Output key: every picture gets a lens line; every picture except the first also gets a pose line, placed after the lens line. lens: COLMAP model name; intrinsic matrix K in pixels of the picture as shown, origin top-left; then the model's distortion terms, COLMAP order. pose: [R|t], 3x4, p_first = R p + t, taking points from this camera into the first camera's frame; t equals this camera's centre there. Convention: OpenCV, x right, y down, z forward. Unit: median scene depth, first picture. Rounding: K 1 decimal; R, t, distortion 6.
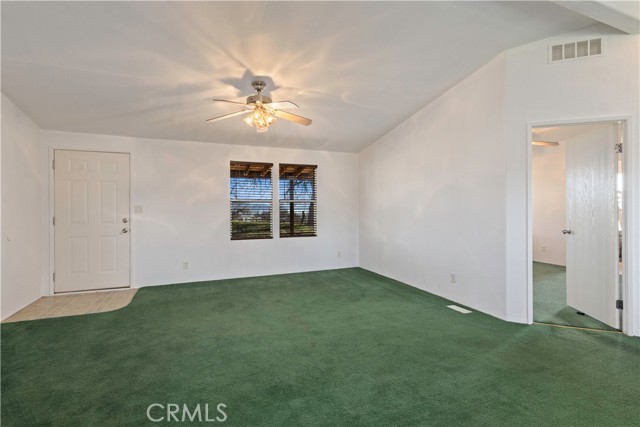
lens RADIAL K [[310.2, 0, 319.8], [0, 310.2, 210.8], [0, 0, 1]] dist [-0.000685, -0.001001]
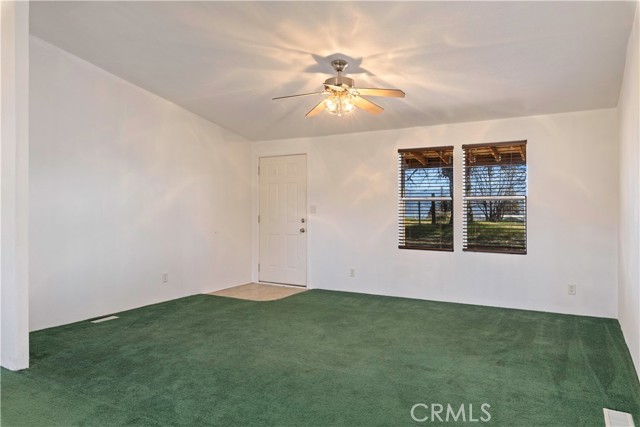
lens RADIAL K [[443.7, 0, 324.6], [0, 443.7, 211.7], [0, 0, 1]] dist [0.002152, 0.003639]
pose [[0.605868, 0.008566, -0.795519, 0.533004], [-0.009272, 0.999950, 0.003706, -0.003041], [0.795511, 0.005131, 0.605917, 0.163640]]
